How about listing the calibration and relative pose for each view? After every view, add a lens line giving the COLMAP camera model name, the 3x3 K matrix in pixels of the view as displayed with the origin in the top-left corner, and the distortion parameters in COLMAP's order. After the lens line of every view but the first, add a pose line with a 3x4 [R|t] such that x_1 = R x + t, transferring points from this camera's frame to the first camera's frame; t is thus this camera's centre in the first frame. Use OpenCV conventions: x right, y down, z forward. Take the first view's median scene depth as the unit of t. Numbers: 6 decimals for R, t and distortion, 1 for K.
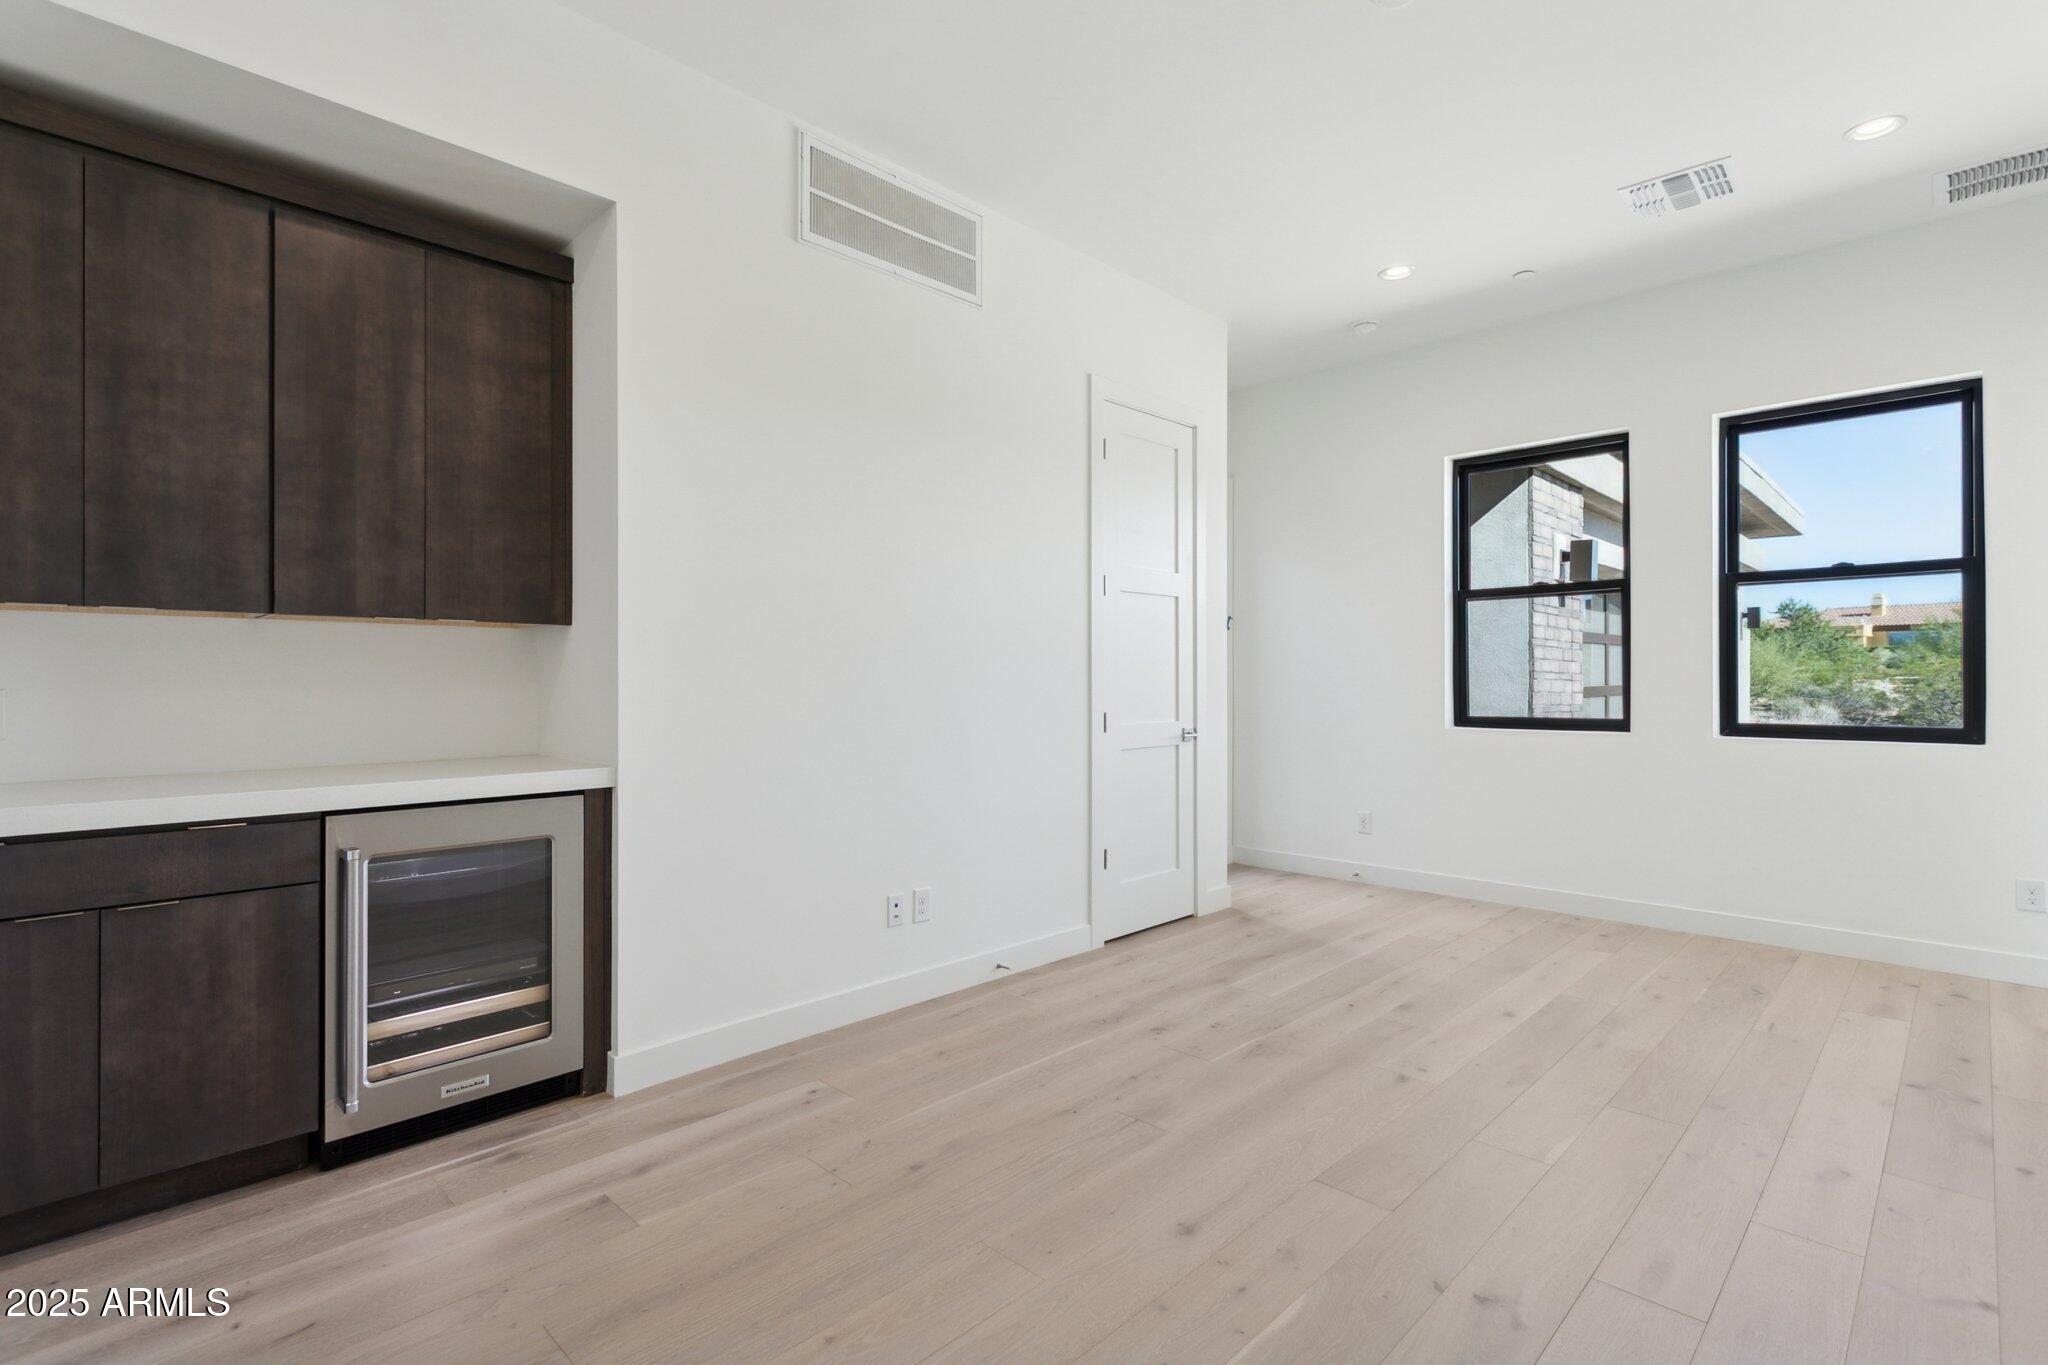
lens RADIAL K [[962.5, 0, 1024.0], [0, 962.5, 676.3], [0, 0, 1]] dist [-0.000244, -0.000691]
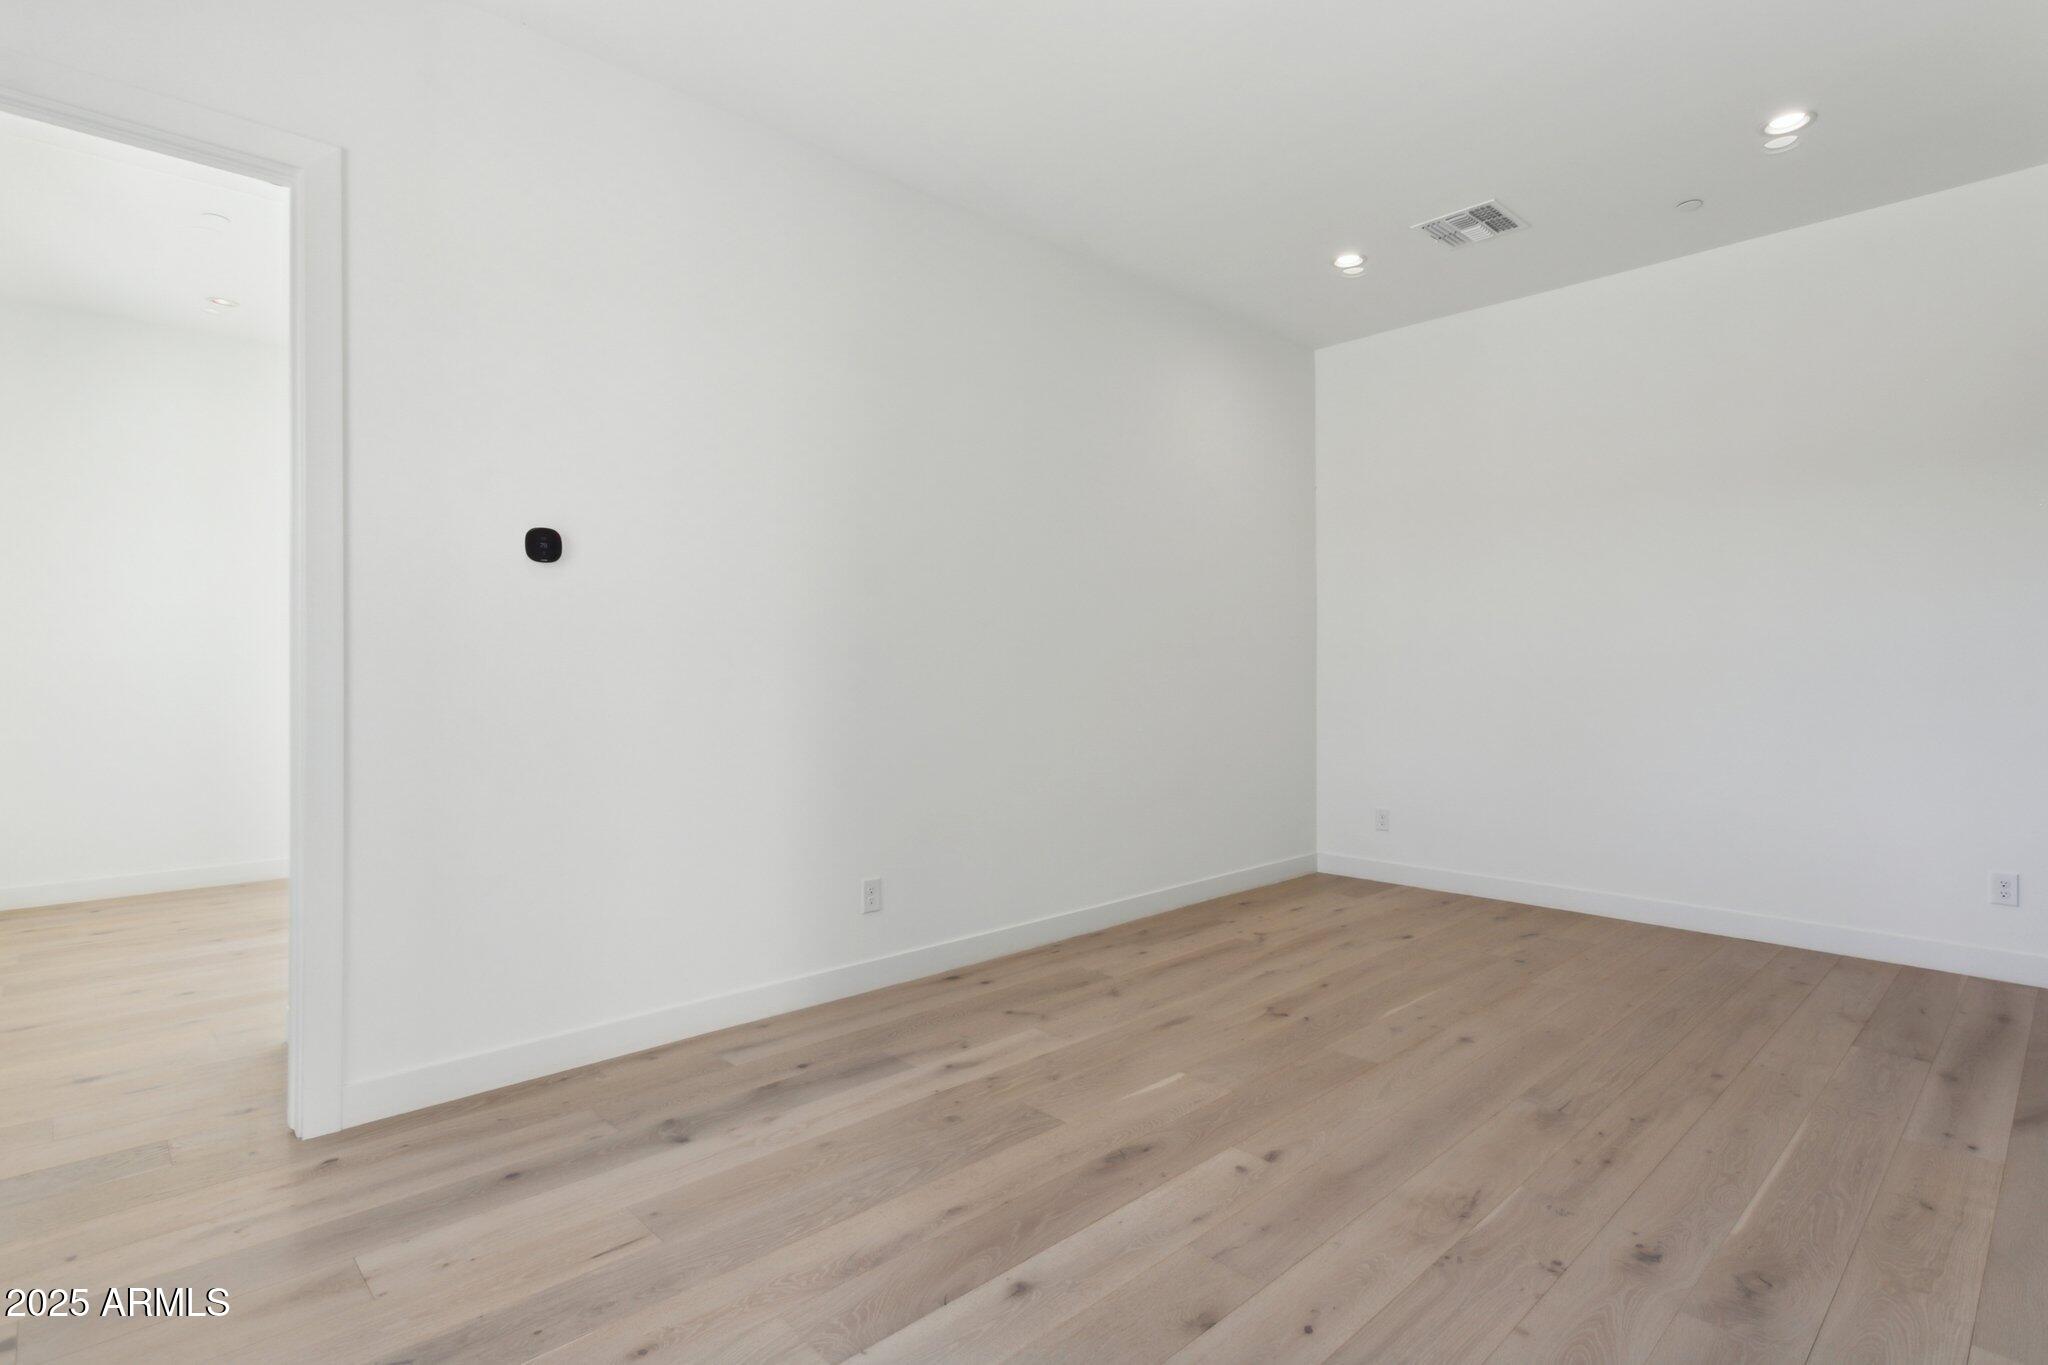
lens RADIAL K [[962.5, 0, 1024.0], [0, 962.5, 676.3], [0, 0, 1]] dist [-0.000244, -0.000691]
pose [[-0.998468, 0.007184, 0.054867, 0.601242], [0.007231, 0.999974, 0.000657, 0.003484], [-0.054861, 0.001053, -0.998493, 1.979694]]
